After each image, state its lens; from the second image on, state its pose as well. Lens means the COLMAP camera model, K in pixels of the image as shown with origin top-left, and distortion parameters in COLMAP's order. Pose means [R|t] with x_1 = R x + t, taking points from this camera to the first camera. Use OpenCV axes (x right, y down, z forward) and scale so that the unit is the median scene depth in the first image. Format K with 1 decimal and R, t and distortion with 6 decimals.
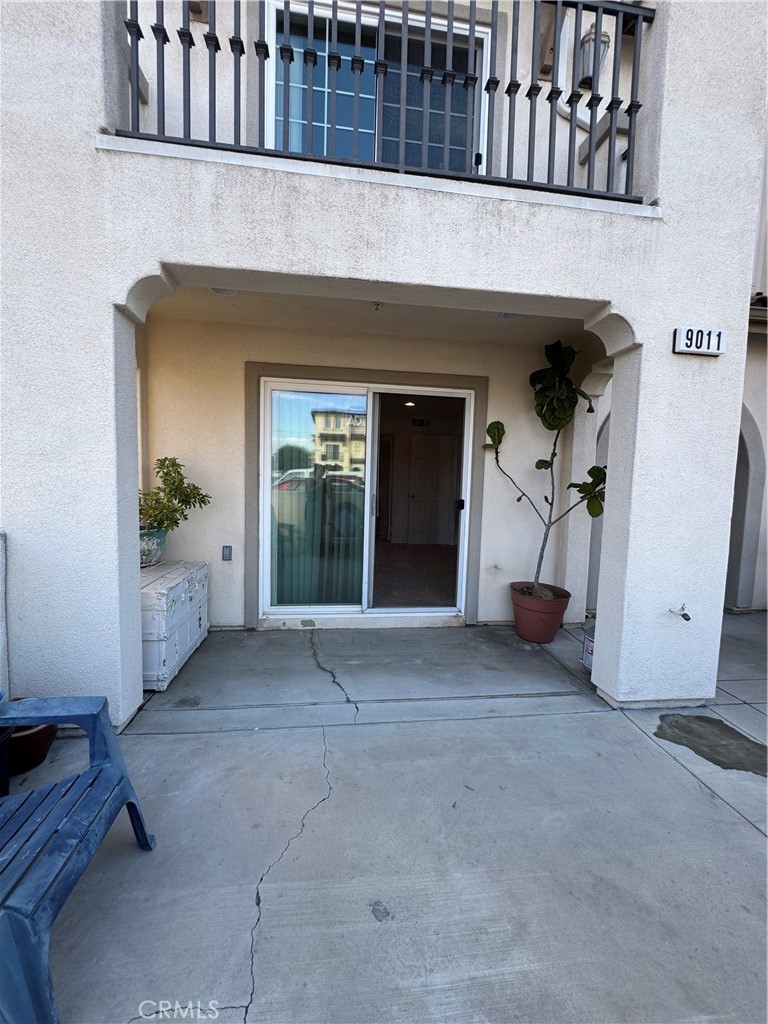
lens RADIAL K [[410.9, 0, 385.4], [0, 410.9, 510.2], [0, 0, 1]] dist [-0.002483, 0.000536]
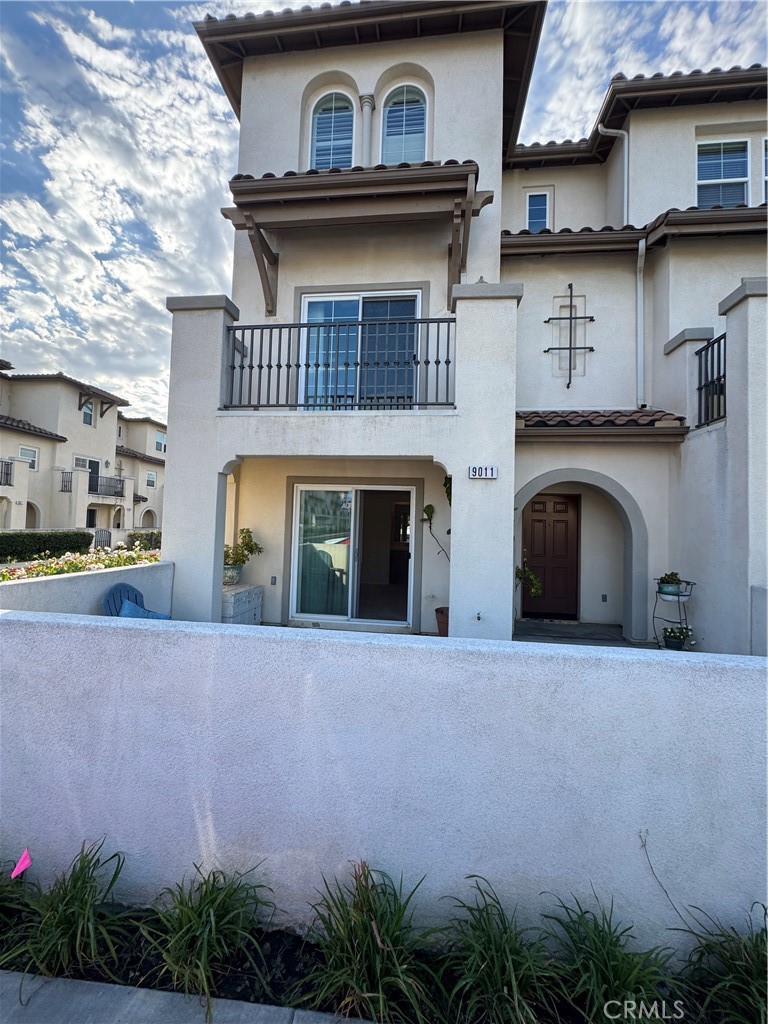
lens RADIAL K [[410.9, 0, 385.2], [0, 410.9, 509.9], [0, 0, 1]] dist [-0.002483, 0.000536]
pose [[0.968206, -0.009849, -0.249962, 0.811807], [-0.021672, 0.992165, -0.123040, 0.012767], [0.249215, 0.124545, 0.960406, -0.963121]]
